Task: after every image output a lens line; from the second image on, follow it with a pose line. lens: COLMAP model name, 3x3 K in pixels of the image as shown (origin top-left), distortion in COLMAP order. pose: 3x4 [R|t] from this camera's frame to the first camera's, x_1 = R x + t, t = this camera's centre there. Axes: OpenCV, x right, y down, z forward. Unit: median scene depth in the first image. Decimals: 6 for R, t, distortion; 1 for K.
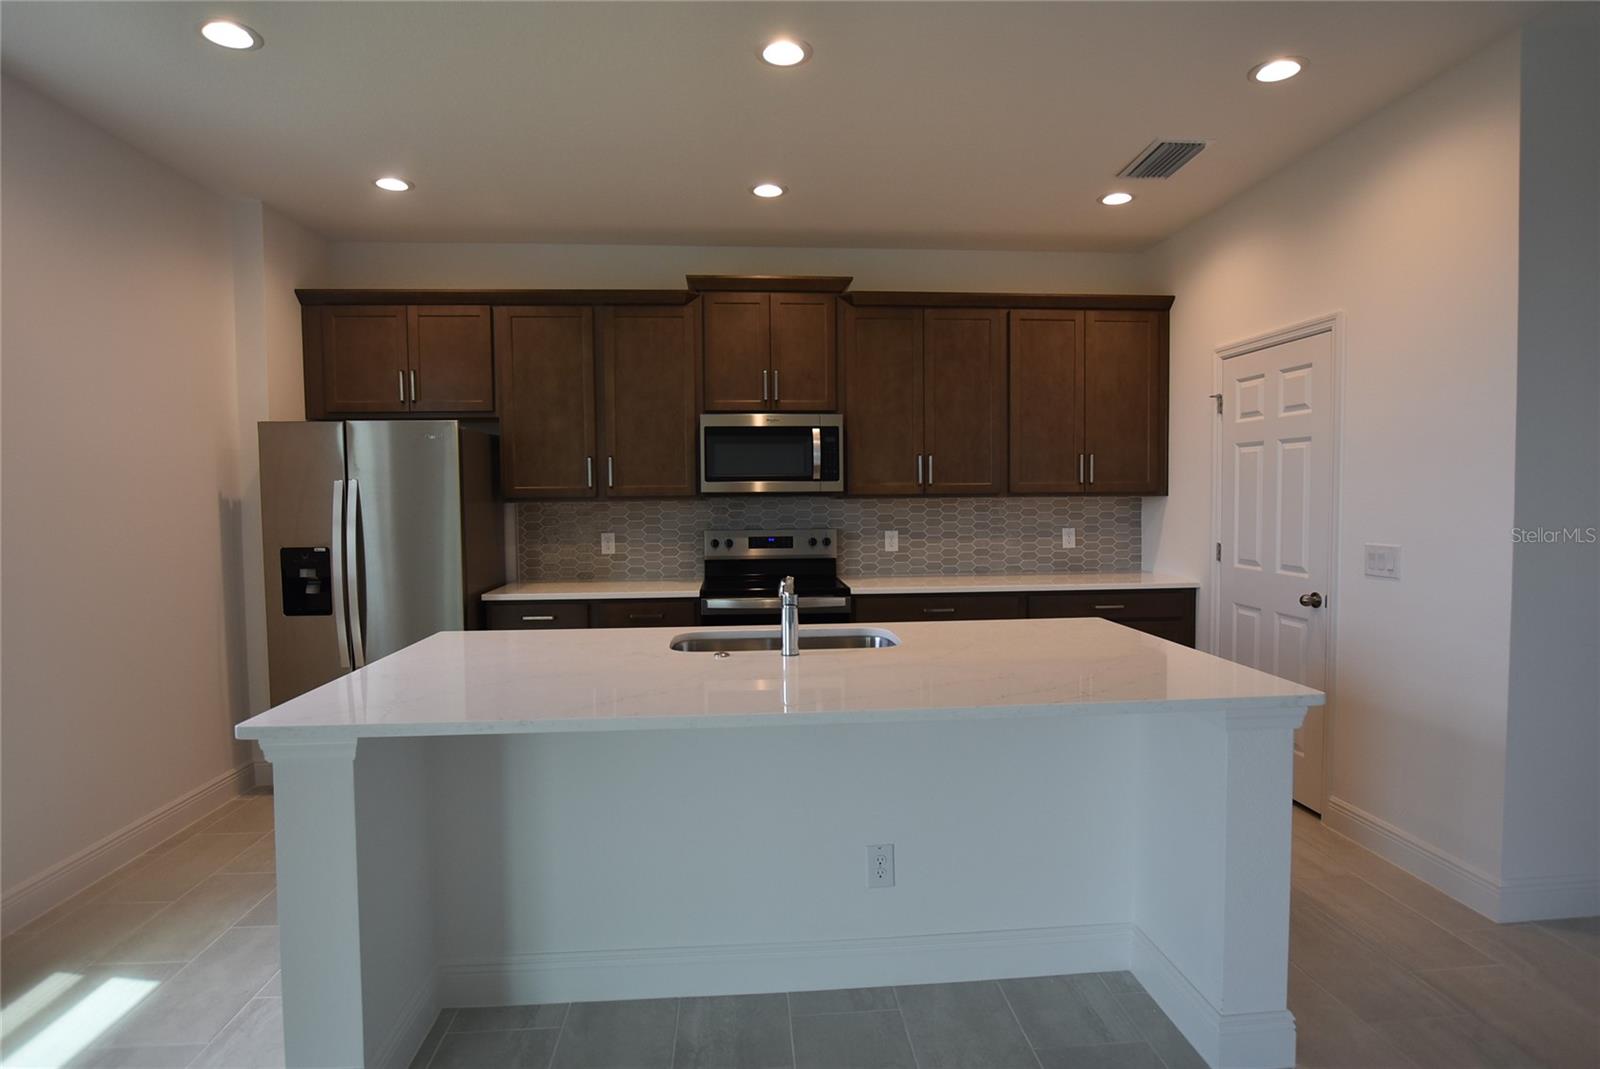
lens RADIAL K [[825.8, 0, 802.7], [0, 825.8, 531.5], [0, 0, 1]] dist [-0.016158, 0.001598]
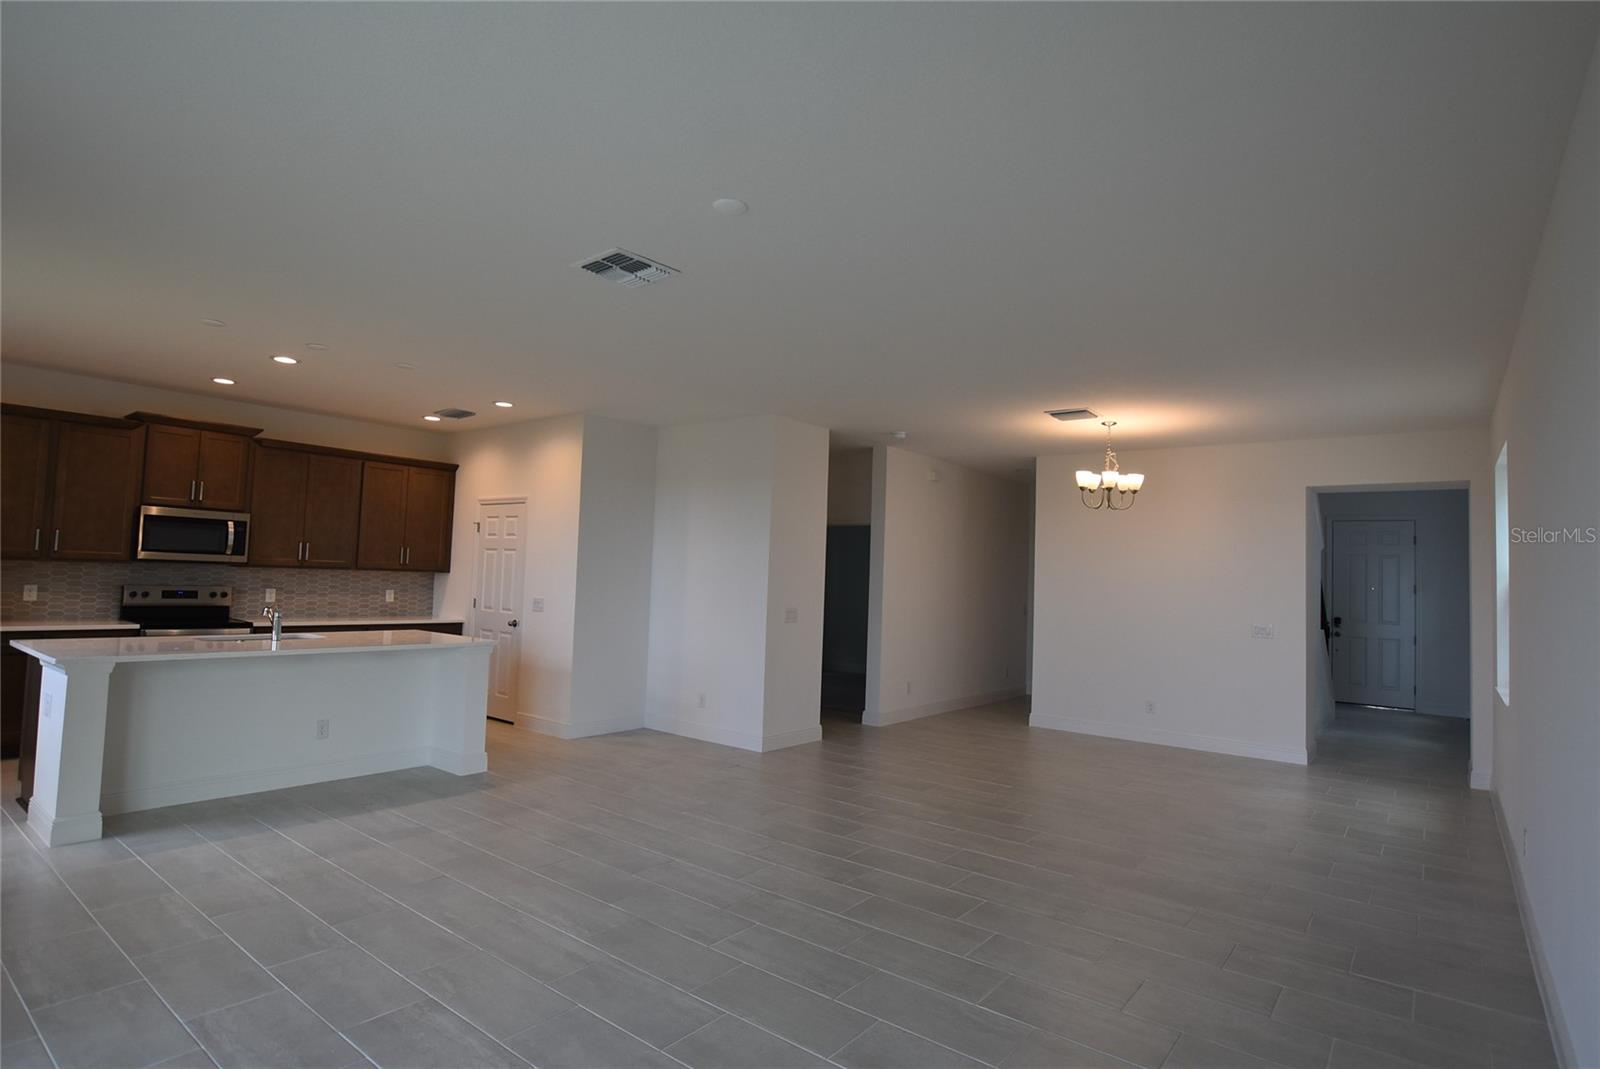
lens RADIAL K [[825.8, 0, 797.1], [0, 825.8, 536.2], [0, 0, 1]] dist [-0.016158, 0.001598]
pose [[0.682278, 0.070111, 0.727724, -0.371263], [-0.008964, 0.996119, -0.087564, 0.028939], [-0.731038, 0.053219, 0.680258, -0.821284]]
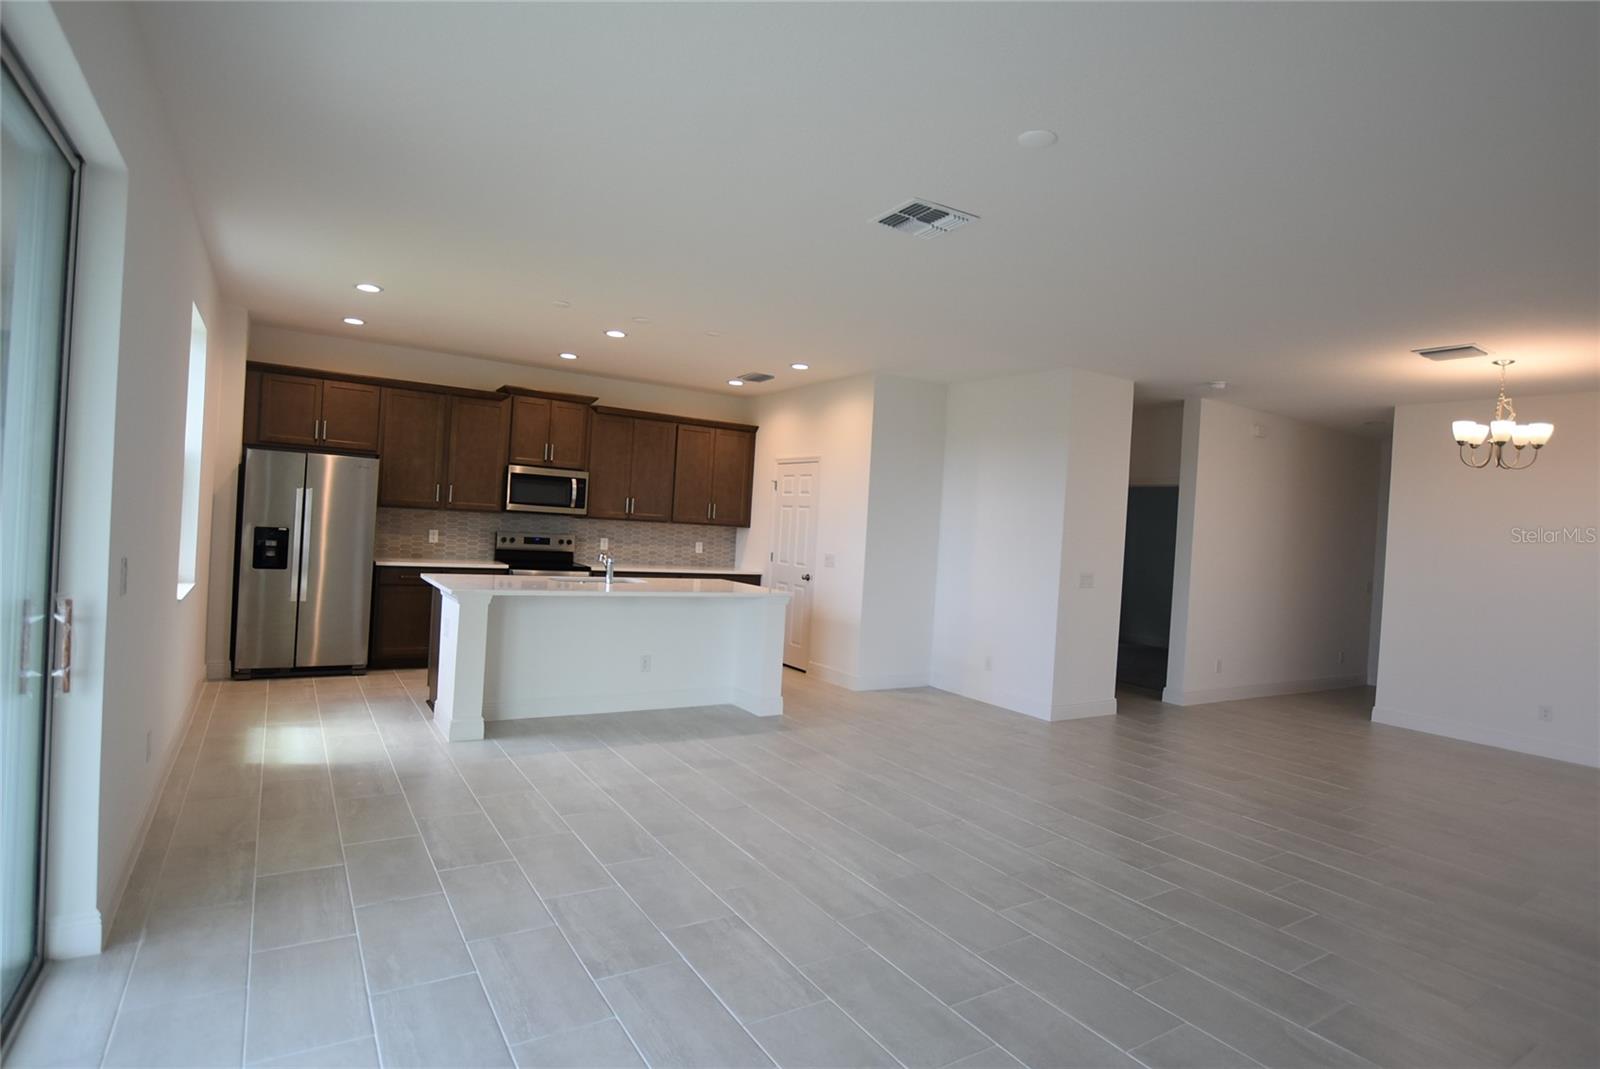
lens RADIAL K [[825.8, 0, 798.5], [0, 825.8, 537.9], [0, 0, 1]] dist [-0.016158, 0.001598]
pose [[0.883806, 0.055468, 0.464554, -0.371281], [-0.047588, 0.998455, -0.028682, 0.031934], [-0.465427, 0.003242, 0.885080, -0.802953]]
